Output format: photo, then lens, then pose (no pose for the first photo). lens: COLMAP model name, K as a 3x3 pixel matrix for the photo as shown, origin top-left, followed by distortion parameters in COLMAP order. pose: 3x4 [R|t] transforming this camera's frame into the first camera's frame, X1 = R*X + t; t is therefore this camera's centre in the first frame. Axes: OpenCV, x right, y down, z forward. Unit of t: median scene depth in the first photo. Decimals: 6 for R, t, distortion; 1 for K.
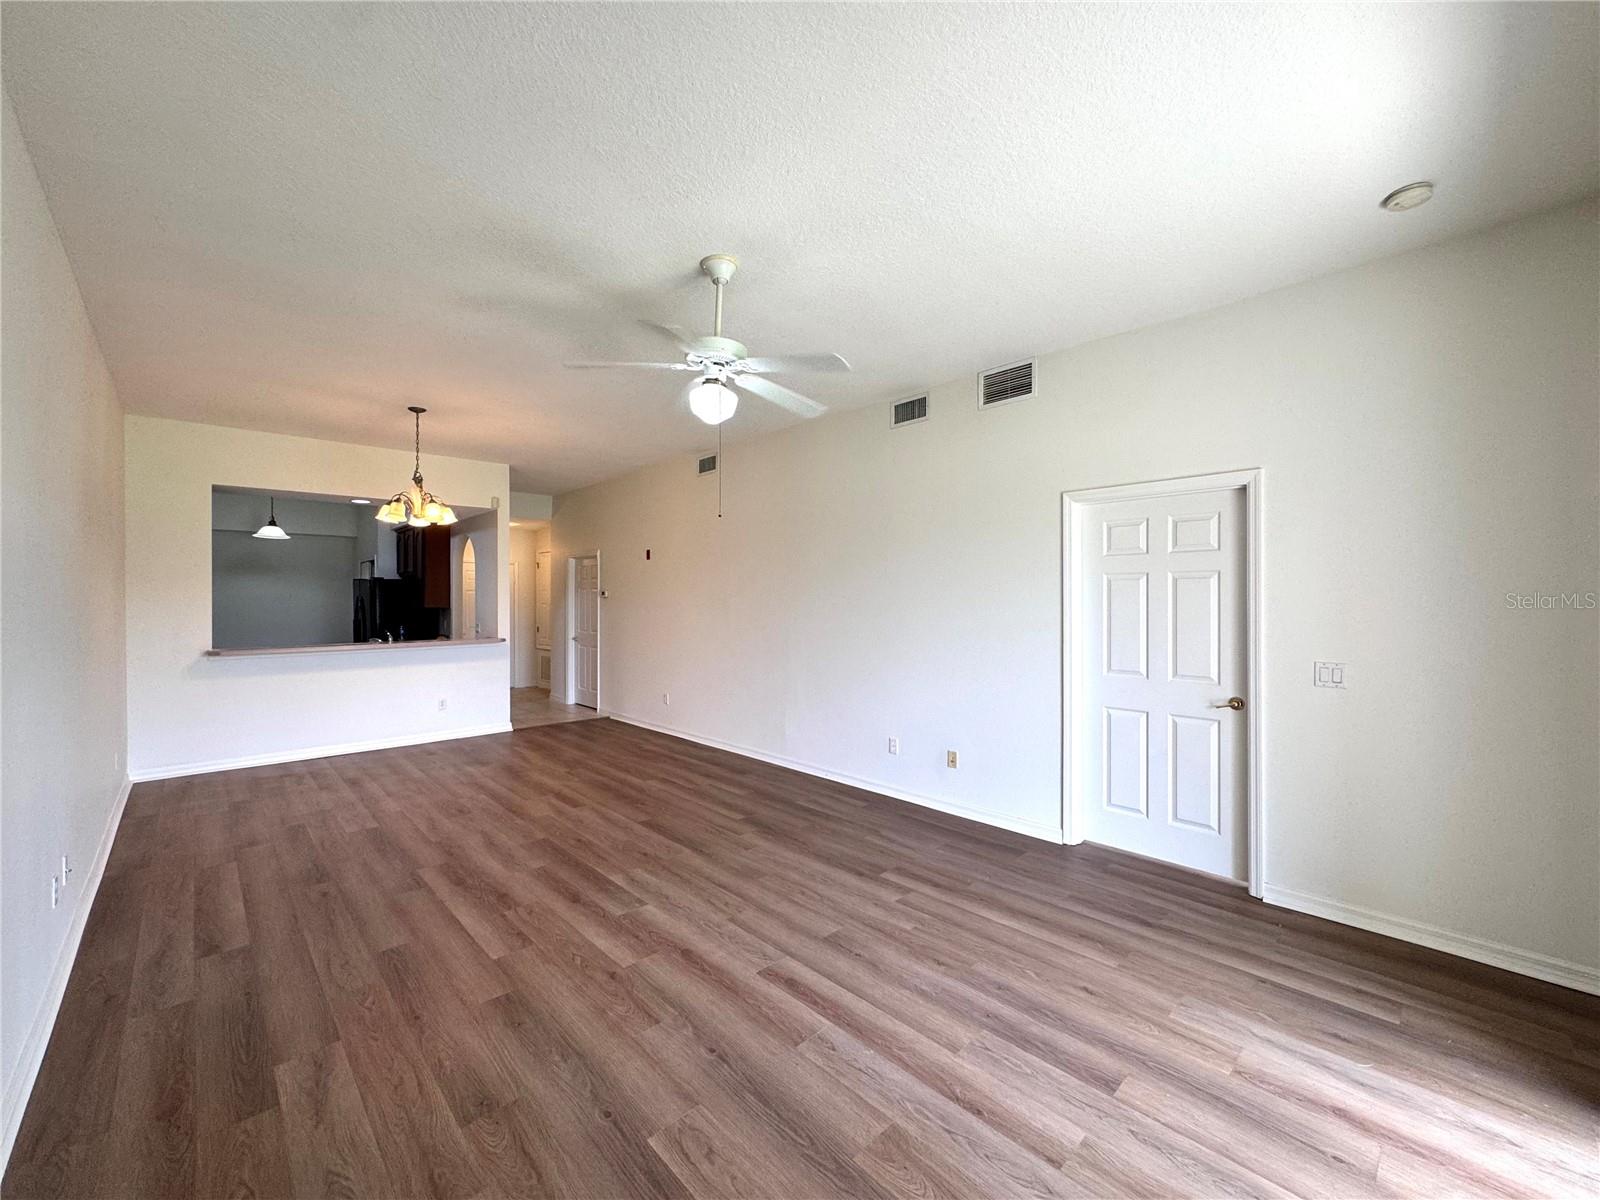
lens RADIAL K [[638.8, 0, 796.6], [0, 638.8, 596.4], [0, 0, 1]] dist [0.001758, -0.000669]
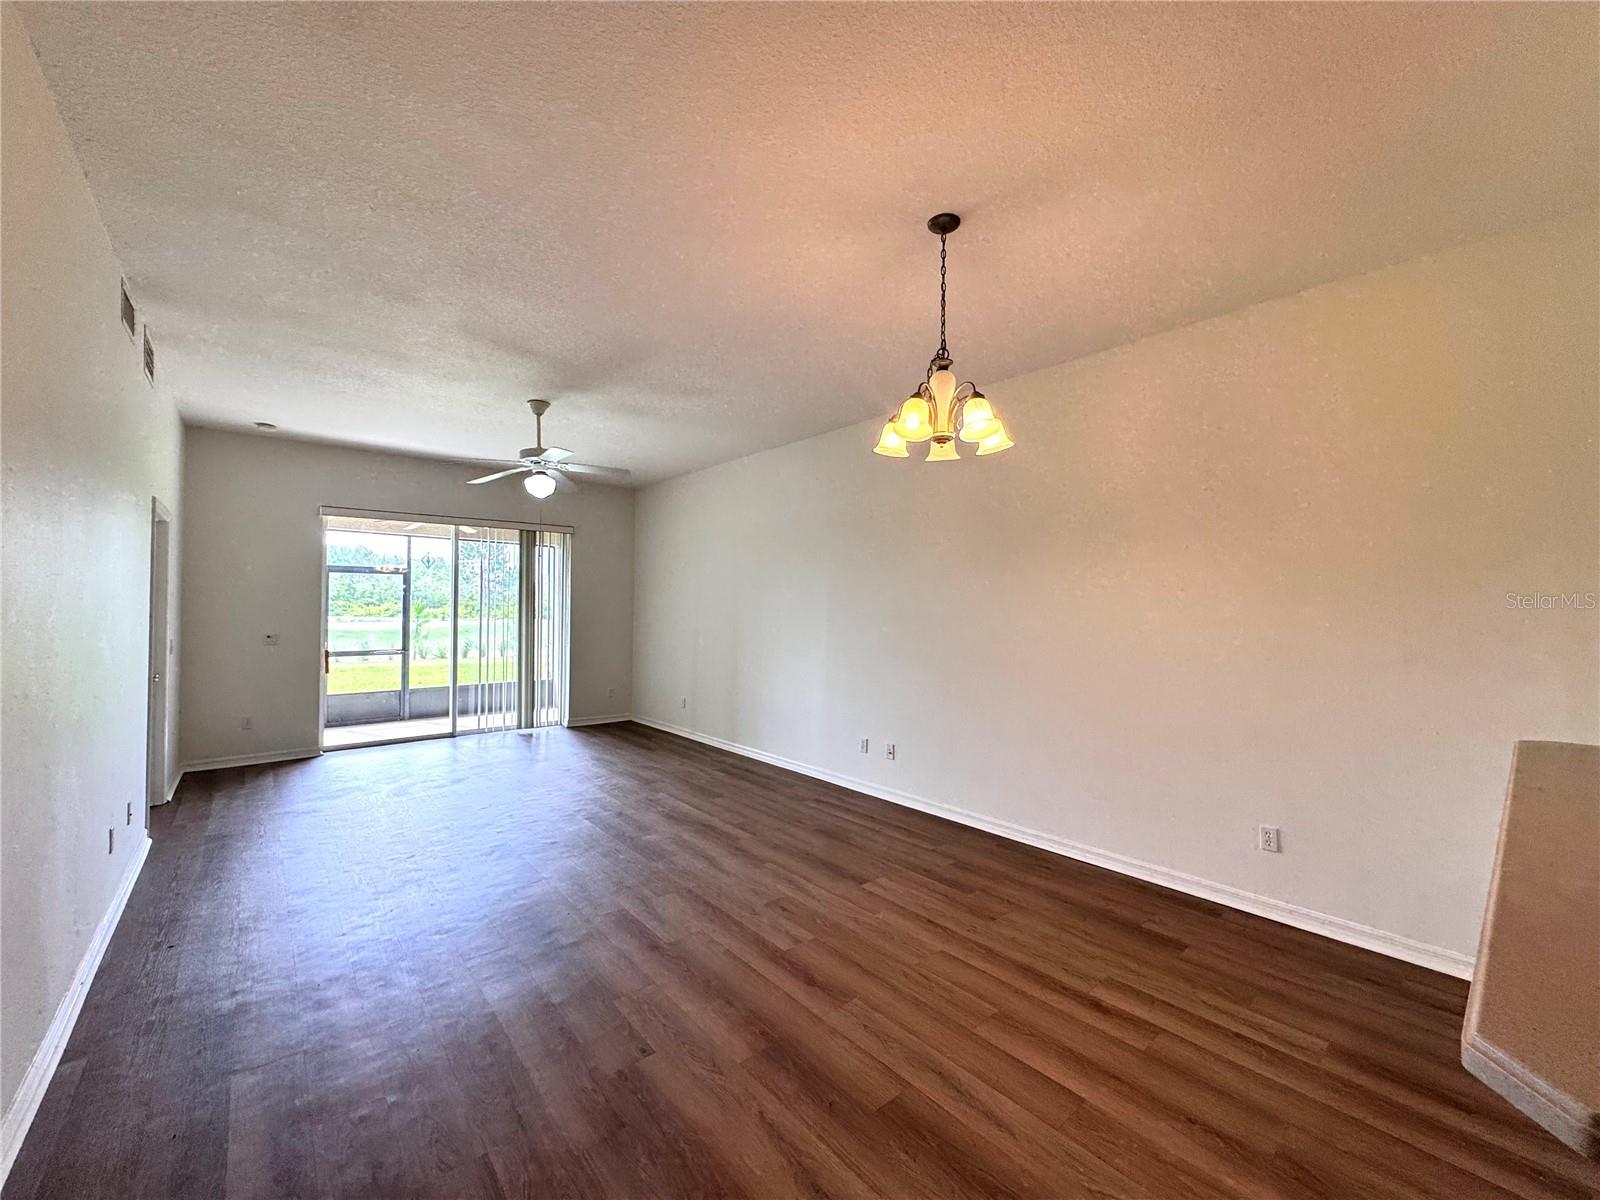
lens RADIAL K [[638.8, 0, 804.2], [0, 638.8, 596.8], [0, 0, 1]] dist [0.001758, -0.000669]
pose [[-0.998936, -0.002599, 0.046042, -0.790901], [-0.003661, 0.999729, -0.022999, 0.018827], [-0.045970, -0.023143, -0.998675, 2.321558]]
